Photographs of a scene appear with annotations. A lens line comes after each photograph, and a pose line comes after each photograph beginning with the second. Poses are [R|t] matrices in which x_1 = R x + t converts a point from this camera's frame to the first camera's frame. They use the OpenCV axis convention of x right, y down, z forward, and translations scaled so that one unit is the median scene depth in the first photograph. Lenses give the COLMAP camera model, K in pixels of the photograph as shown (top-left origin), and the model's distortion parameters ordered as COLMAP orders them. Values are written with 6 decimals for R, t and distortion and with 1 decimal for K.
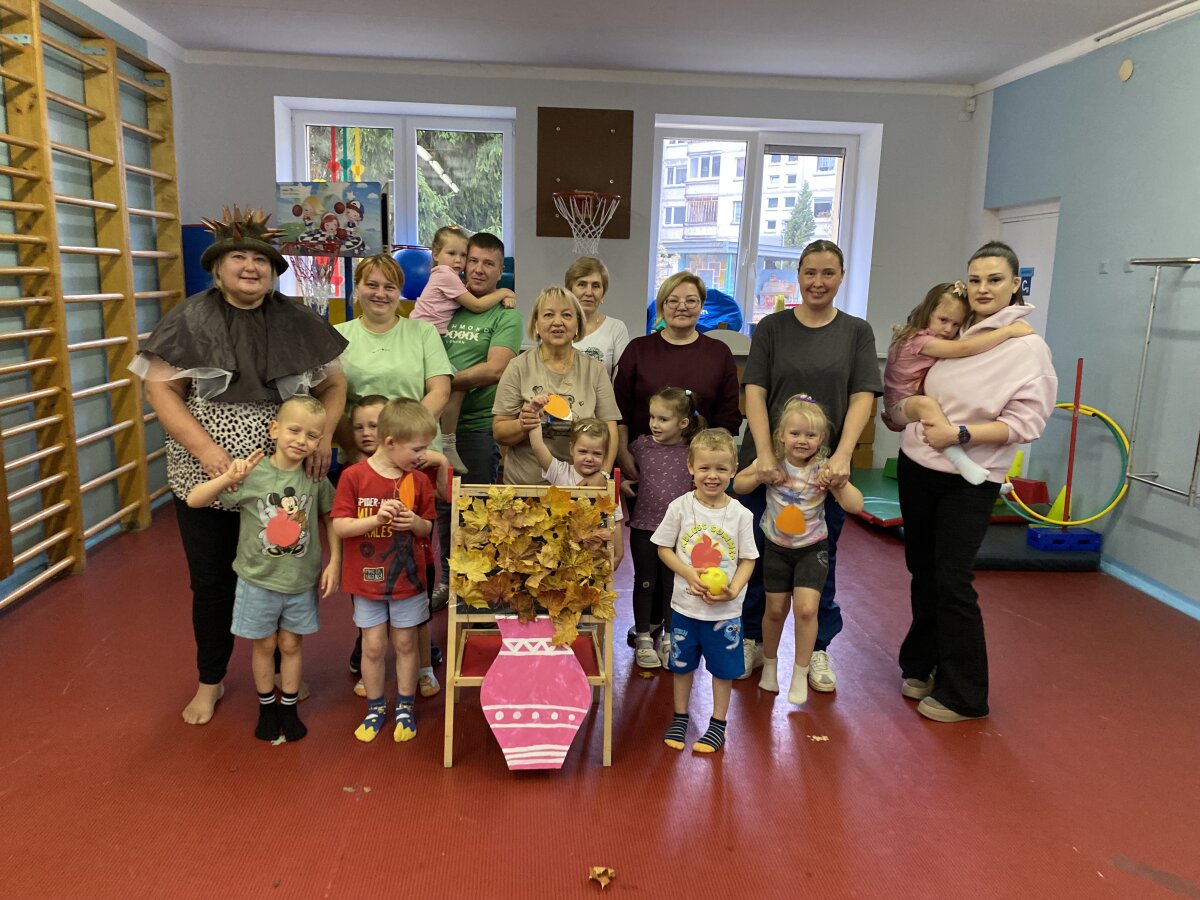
lens RADIAL K [[918.9, 0, 604.0], [0, 918.9, 447.5], [0, 0, 1]] dist [0.051452, -0.049147]
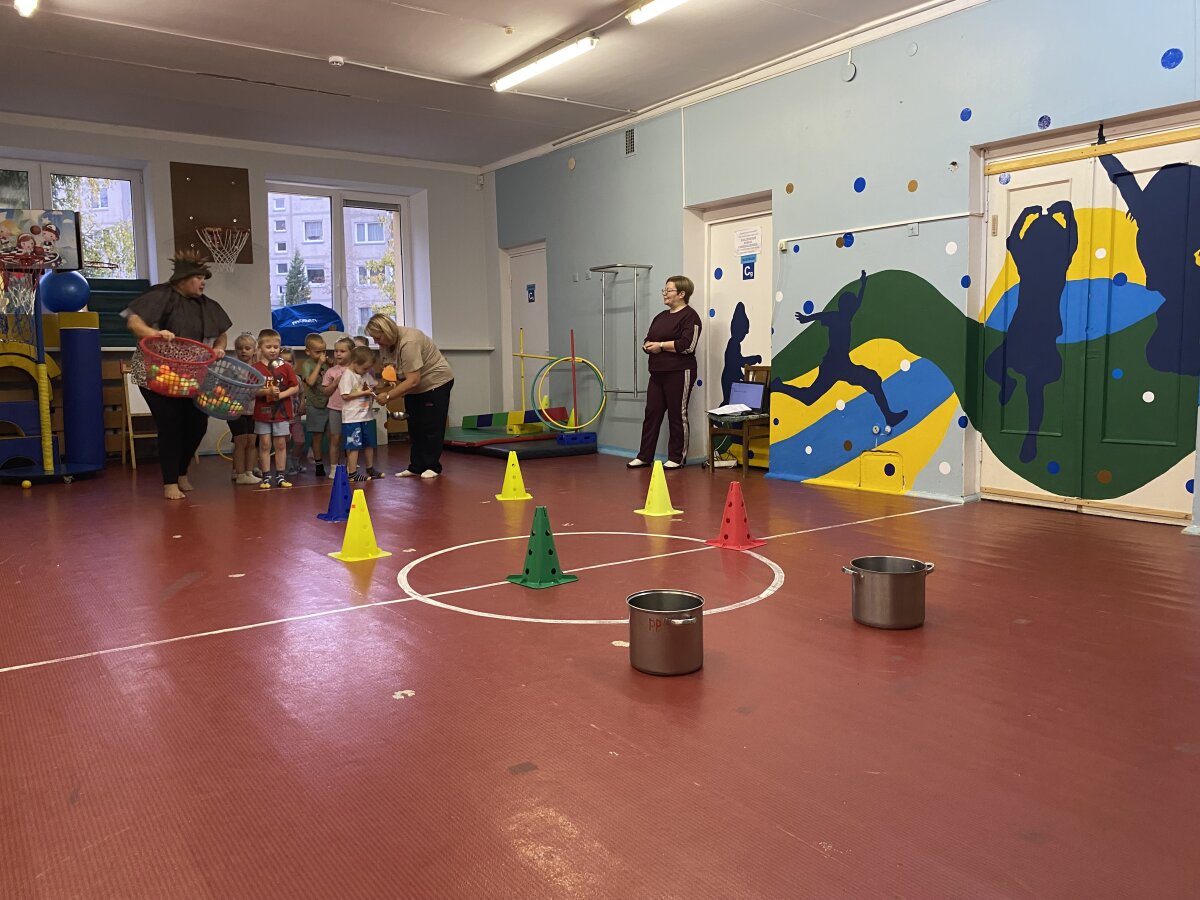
lens RADIAL K [[921.0, 0, 585.5], [0, 921.0, 442.3], [0, 0, 1]] dist [0.053236, -0.052622]
pose [[0.865479, -0.088915, 0.492992, -0.289438], [0.128806, 0.990533, -0.047476, 0.178302], [-0.484103, 0.104590, 0.868738, -0.417444]]
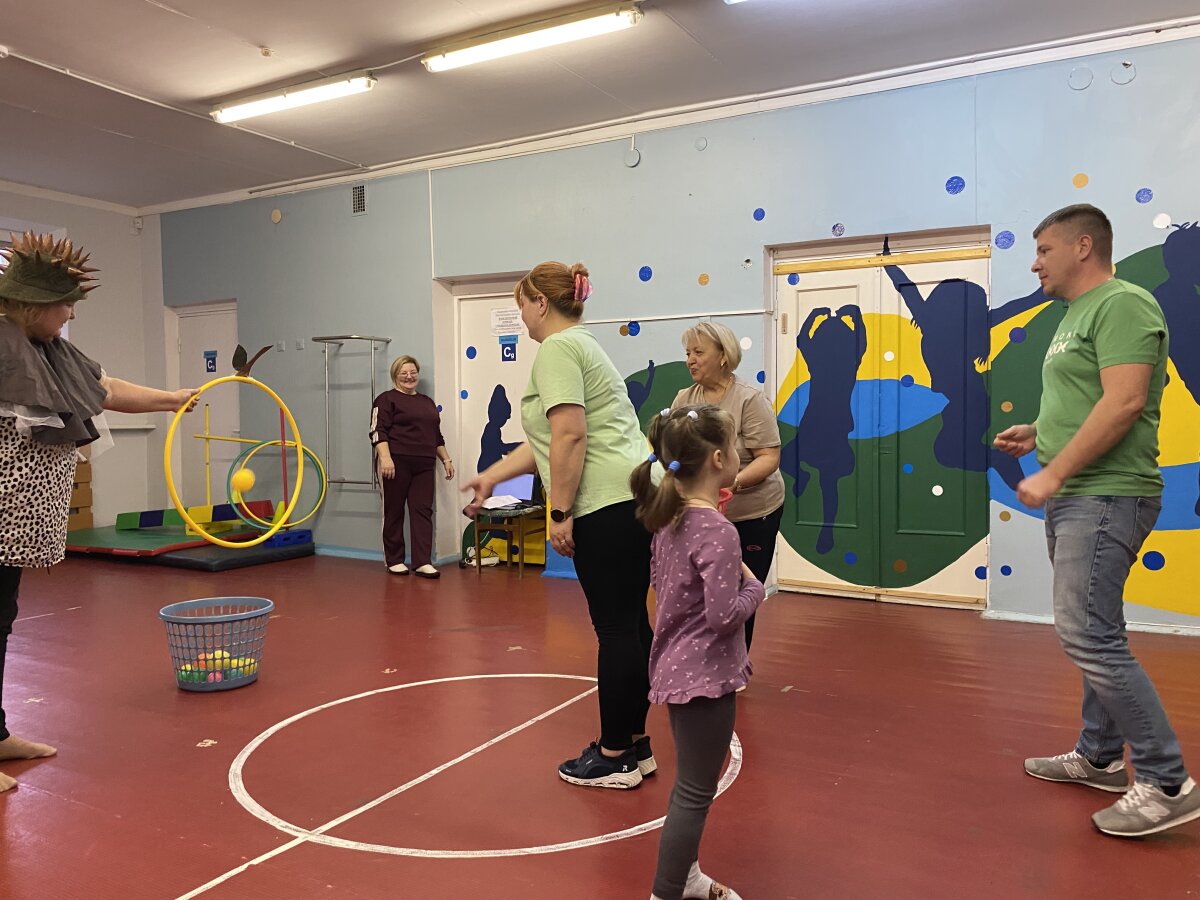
lens RADIAL K [[918.9, 0, 604.0], [0, 918.9, 447.5], [0, 0, 1]] dist [0.051452, -0.049147]
pose [[0.566129, -0.063813, 0.821843, -0.352629], [0.171784, 0.984243, -0.041911, 0.101365], [-0.806218, 0.164906, 0.568171, -0.185011]]
